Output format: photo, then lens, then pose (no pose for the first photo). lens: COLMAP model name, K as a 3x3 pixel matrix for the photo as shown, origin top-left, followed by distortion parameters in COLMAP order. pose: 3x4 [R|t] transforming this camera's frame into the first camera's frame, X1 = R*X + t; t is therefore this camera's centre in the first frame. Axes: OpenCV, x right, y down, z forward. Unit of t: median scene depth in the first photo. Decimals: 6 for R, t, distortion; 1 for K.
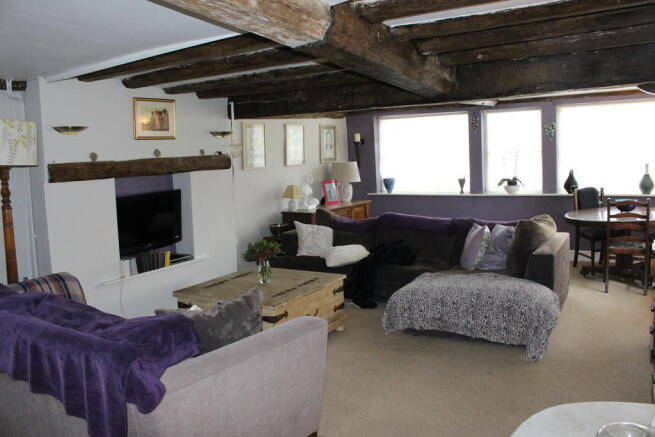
lens RADIAL K [[543.7, 0, 327.0], [0, 543.7, 217.6], [0, 0, 1]] dist [-0.148661, 0.124225]
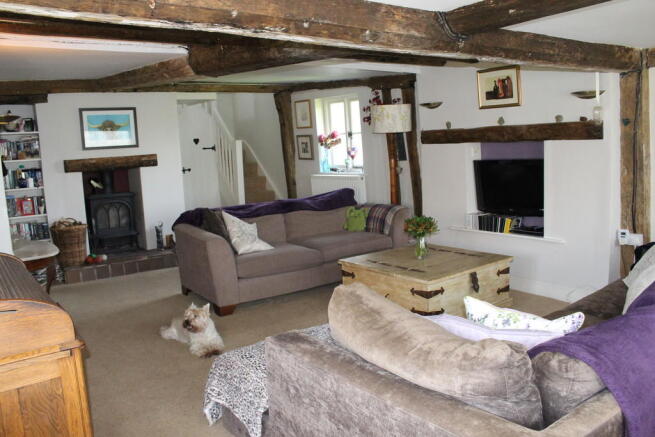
lens RADIAL K [[543.7, 0, 327.0], [0, 543.7, 217.6], [0, 0, 1]] dist [-0.148661, 0.124225]
pose [[-0.339971, 0.192818, -0.920457, 0.767971], [-0.043161, 0.974525, 0.220086, -0.150737], [0.939445, 0.114551, -0.322988, 1.038340]]
